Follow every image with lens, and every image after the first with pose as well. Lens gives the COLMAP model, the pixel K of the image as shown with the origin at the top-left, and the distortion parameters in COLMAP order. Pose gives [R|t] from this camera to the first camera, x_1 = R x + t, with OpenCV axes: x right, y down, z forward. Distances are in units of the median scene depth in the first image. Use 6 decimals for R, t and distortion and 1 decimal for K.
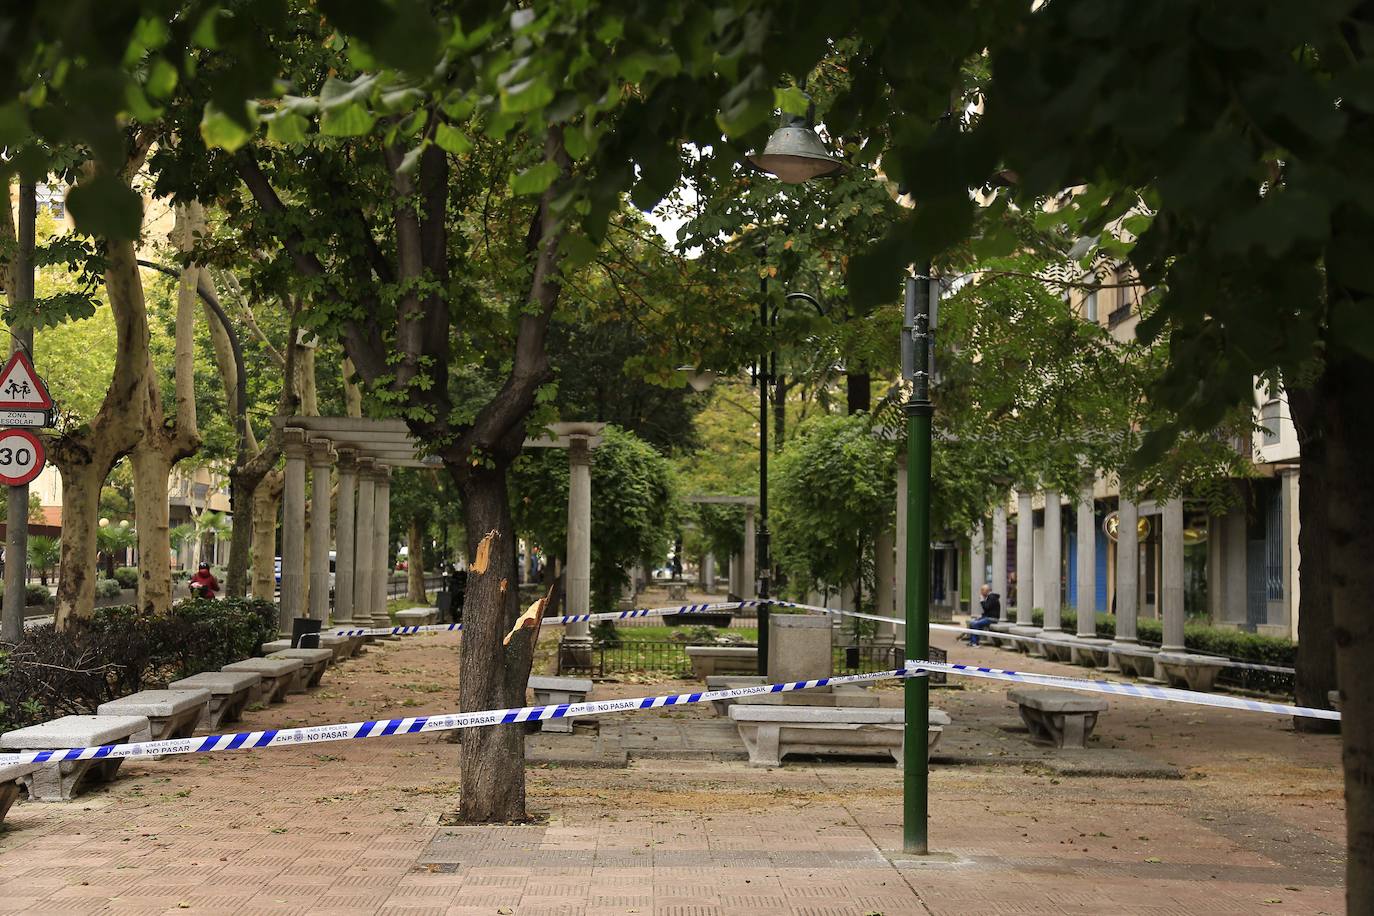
lens RADIAL K [[1996.7, 0, 692.8], [0, 1996.7, 461.3], [0, 0, 1]] dist [0.128303, 0.000000]
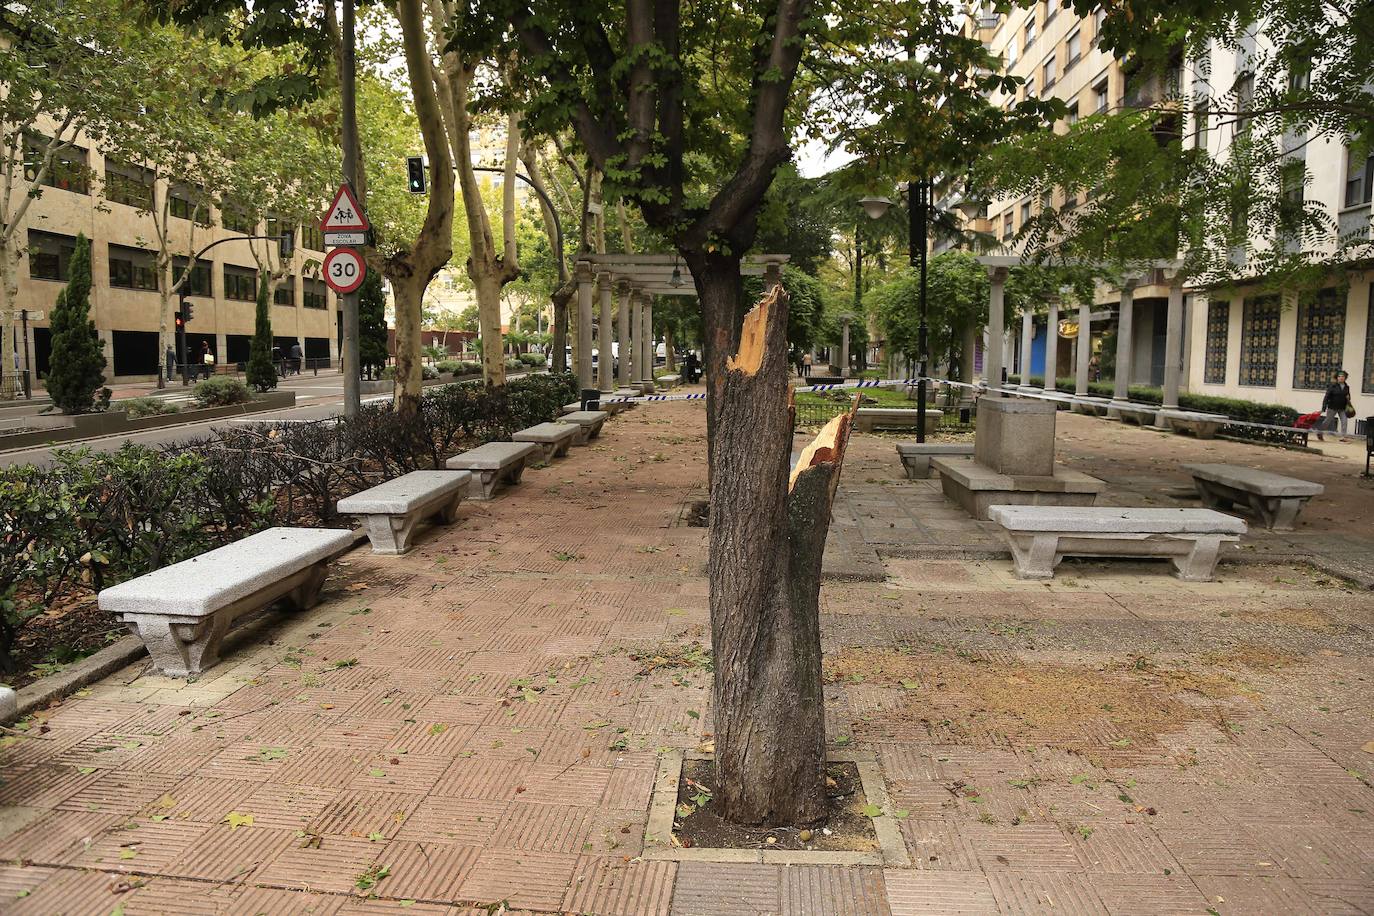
lens RADIAL K [[950.8, 0, 688.5], [0, 950.8, 458.8], [0, 0, 1]] dist [-0.101331, 0.001988]
pose [[0.992909, 0.005470, -0.118752, -0.050373], [0.014143, 0.986410, 0.163694, 0.020263], [0.118034, -0.164213, 0.979338, 0.414001]]
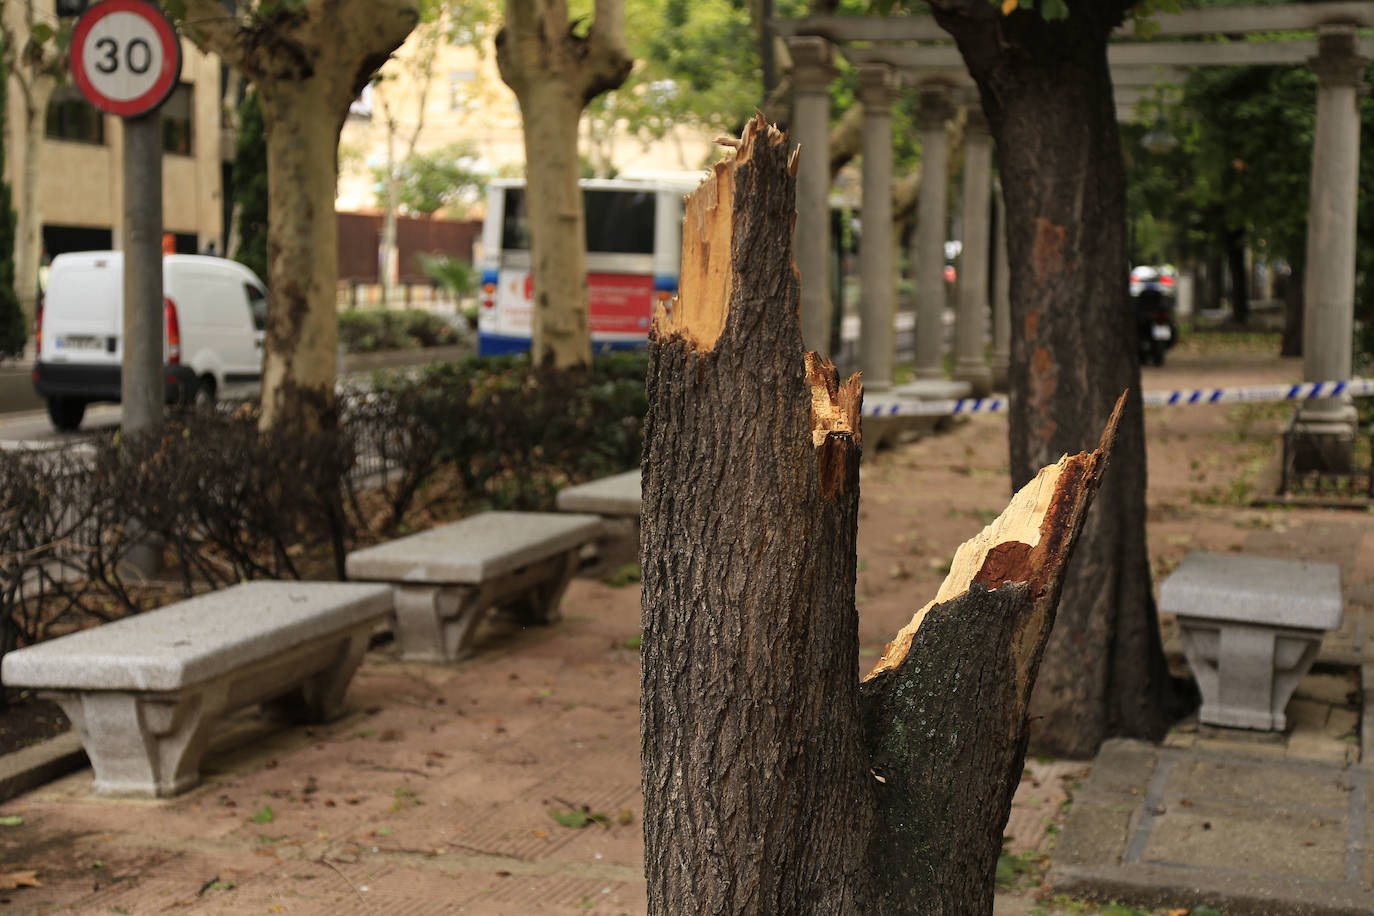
lens RADIAL K [[2549.3, 0, 685.8], [0, 2549.3, 461.0], [0, 0, 1]] dist [0.336223, 0.000000]
pose [[0.954166, 0.019536, -0.298639, -0.018206], [0.017300, 0.992598, 0.120210, 0.019864], [0.298777, -0.119867, 0.946765, 0.414409]]
